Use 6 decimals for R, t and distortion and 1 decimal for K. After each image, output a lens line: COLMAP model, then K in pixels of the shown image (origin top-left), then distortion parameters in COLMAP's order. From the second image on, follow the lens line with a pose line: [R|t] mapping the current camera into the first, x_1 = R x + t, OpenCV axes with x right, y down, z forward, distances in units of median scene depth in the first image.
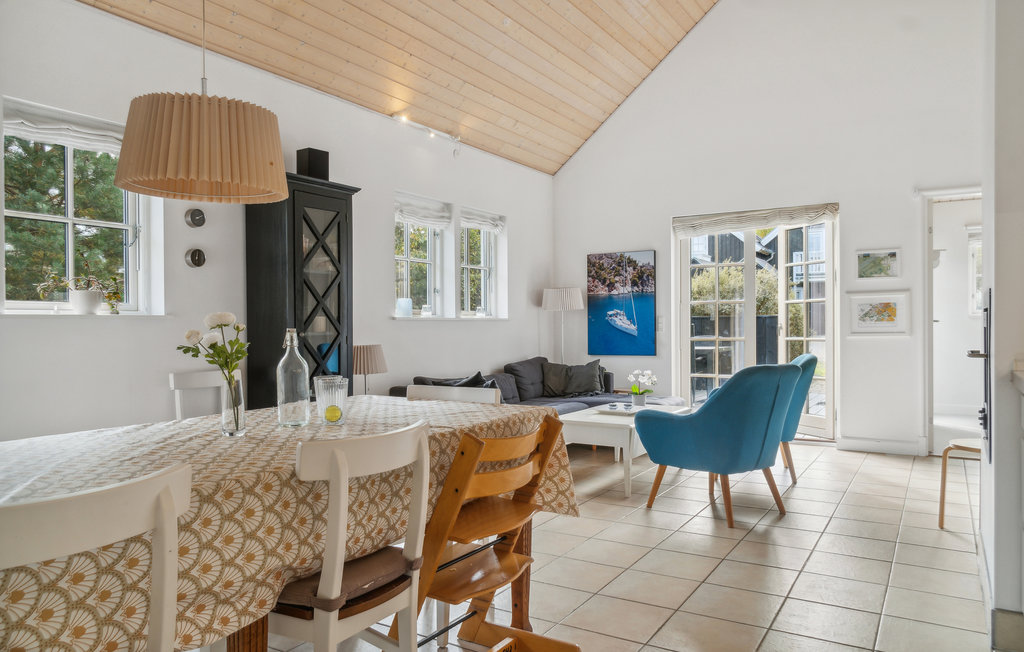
lens RADIAL K [[716.7, 0, 512.4], [0, 716.7, 324.0], [0, 0, 1]] dist [-0.019934, 0.001889]
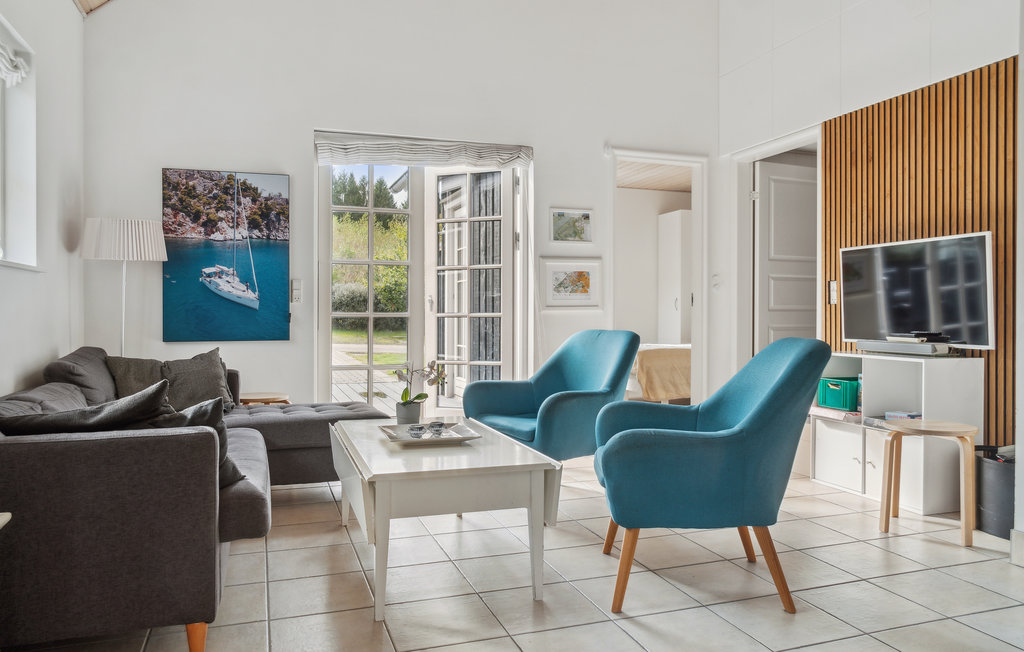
lens RADIAL K [[716.7, 0, 515.3], [0, 716.7, 317.3], [0, 0, 1]] dist [-0.019934, 0.001889]
pose [[0.638128, 0.002946, 0.769925, -0.161412], [-0.008931, 0.999954, 0.003576, 0.019412], [-0.769879, -0.009158, 0.638124, 0.429996]]
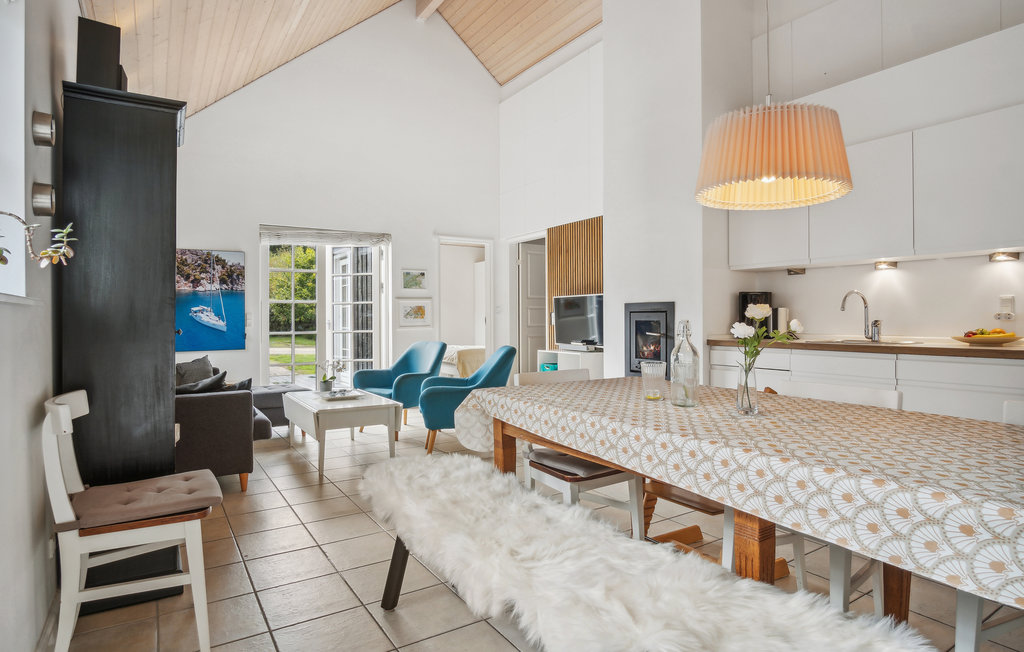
lens RADIAL K [[556.1, 0, 509.6], [0, 556.1, 314.9], [0, 0, 1]] dist [-0.030849, 0.001058]
pose [[0.447437, 0.010144, 0.894258, -0.363817], [-0.000012, 0.999936, -0.011337, 0.001666], [-0.894315, 0.005062, 0.447408, 0.263418]]
